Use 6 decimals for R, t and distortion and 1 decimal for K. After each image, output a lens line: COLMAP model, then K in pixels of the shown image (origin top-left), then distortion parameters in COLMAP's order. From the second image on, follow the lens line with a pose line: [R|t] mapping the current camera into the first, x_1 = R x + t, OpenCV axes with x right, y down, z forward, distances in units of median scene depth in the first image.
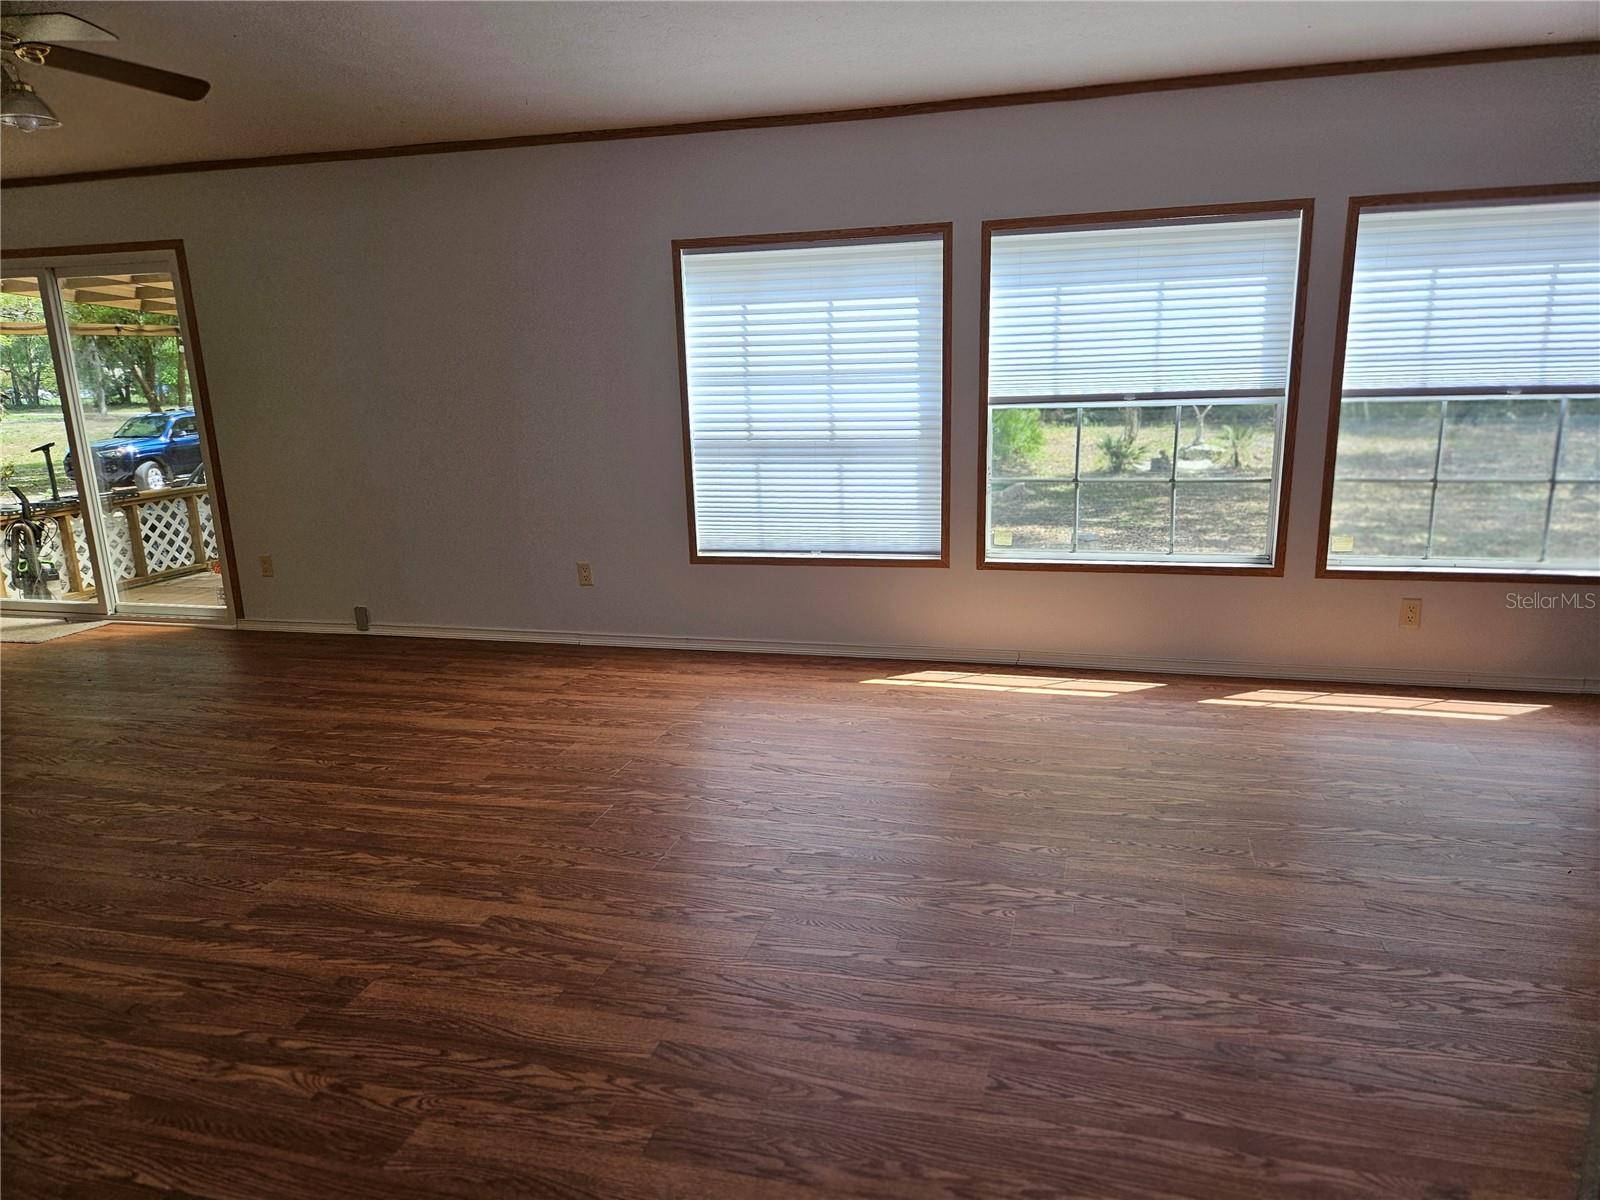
lens RADIAL K [[1072.8, 0, 799.2], [0, 1072.8, 611.4], [0, 0, 1]] dist [0.065615, -0.055328]
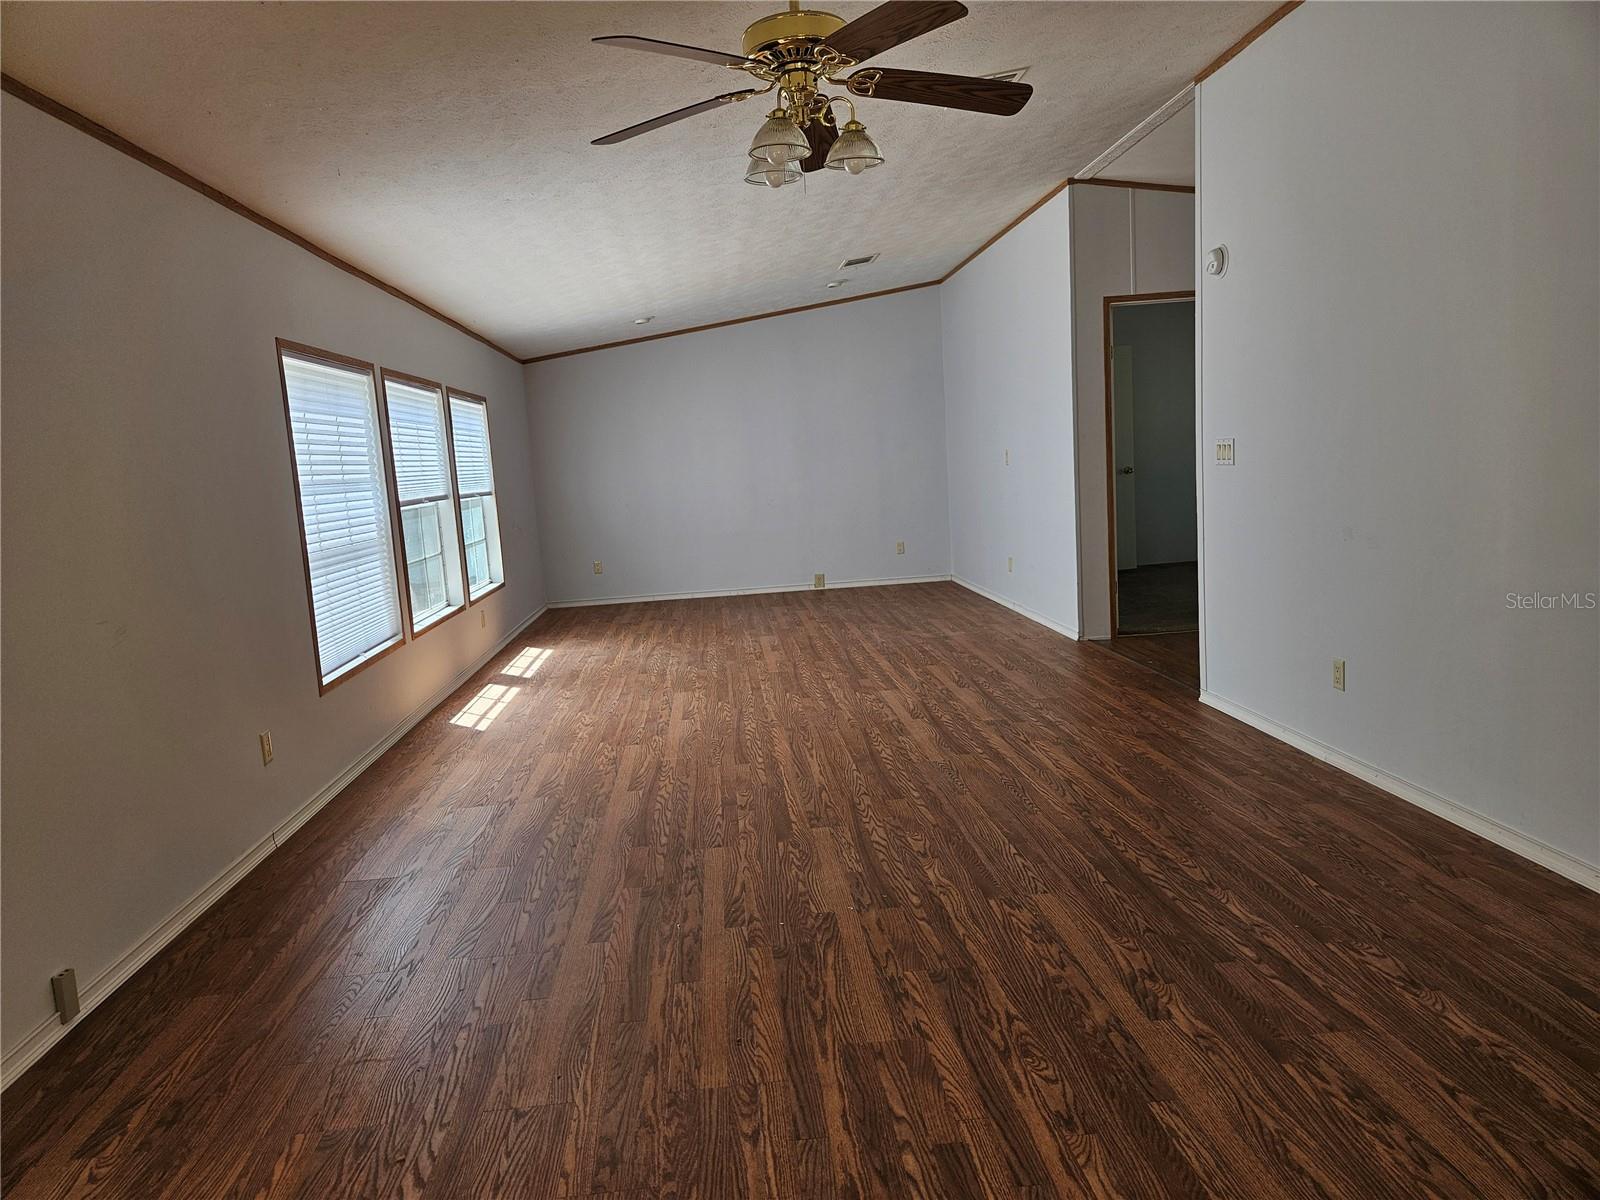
lens RADIAL K [[1072.8, 0, 799.5], [0, 1072.8, 597.3], [0, 0, 1]] dist [0.065615, -0.055328]
pose [[-0.340030, -0.075068, 0.937414, -1.557285], [0.284428, 0.941915, 0.178600, -0.248626], [-0.896371, 0.327356, -0.298928, 1.324086]]
